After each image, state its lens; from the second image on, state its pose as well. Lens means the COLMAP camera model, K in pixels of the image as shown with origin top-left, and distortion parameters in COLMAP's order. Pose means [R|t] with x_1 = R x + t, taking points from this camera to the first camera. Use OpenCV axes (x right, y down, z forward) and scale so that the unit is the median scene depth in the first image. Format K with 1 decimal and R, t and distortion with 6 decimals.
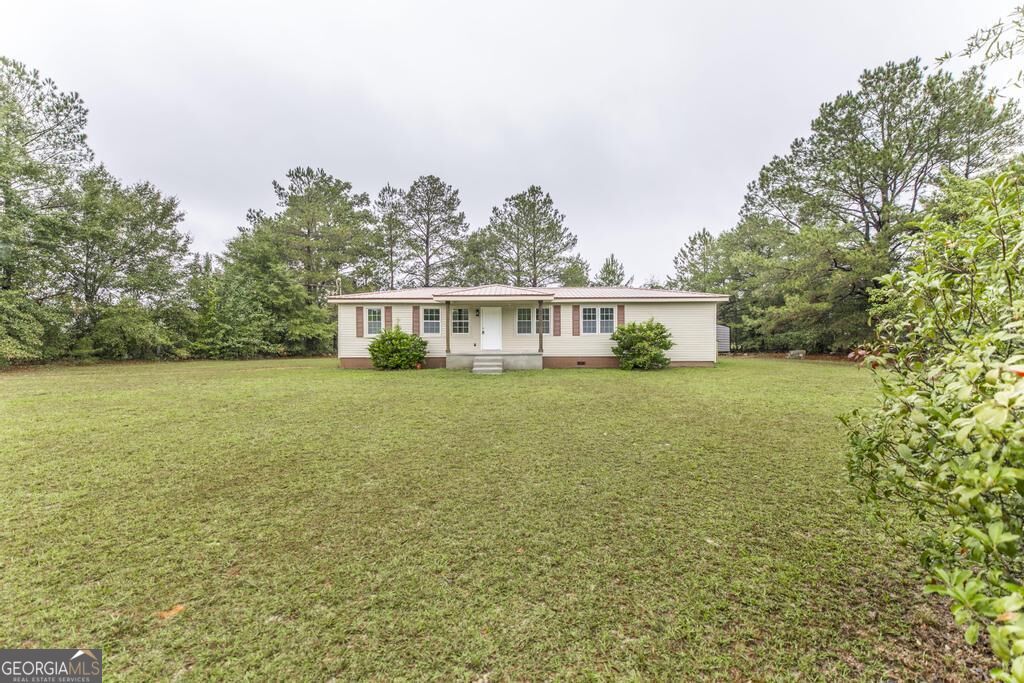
lens RADIAL K [[447.1, 0, 510.7], [0, 447.1, 341.2], [0, 0, 1]] dist [0.003469, 0.000998]
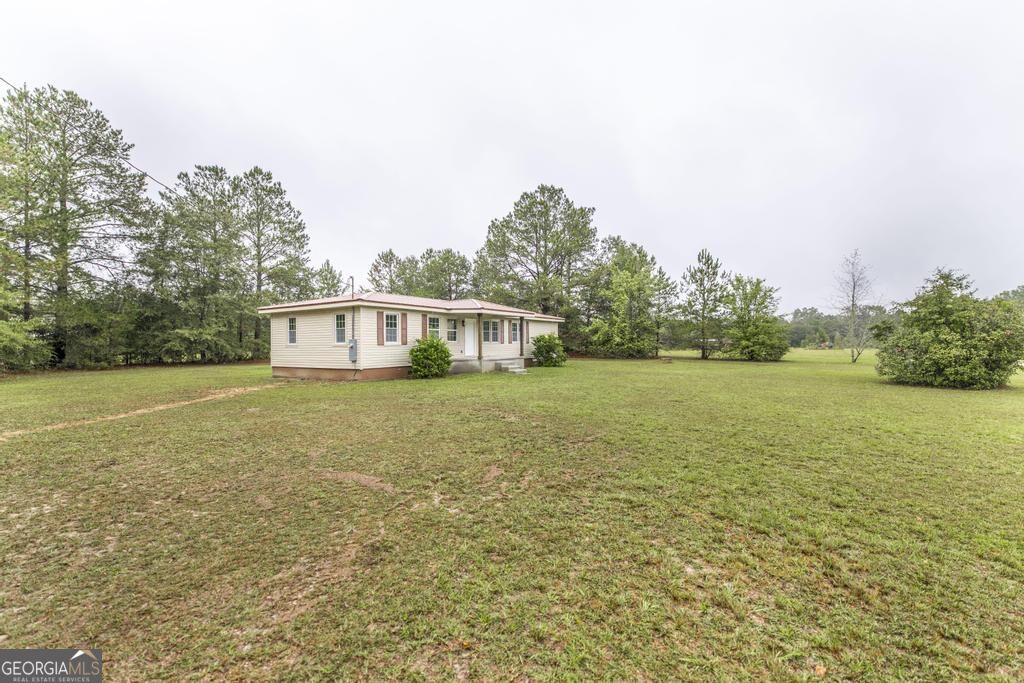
lens RADIAL K [[447.1, 0, 509.7], [0, 447.1, 341.2], [0, 0, 1]] dist [0.003469, 0.000998]
pose [[0.533150, 0.002034, 0.846019, -0.959604], [0.006461, 0.999958, -0.006476, -0.010055], [-0.845996, 0.008919, 0.533114, 0.301680]]
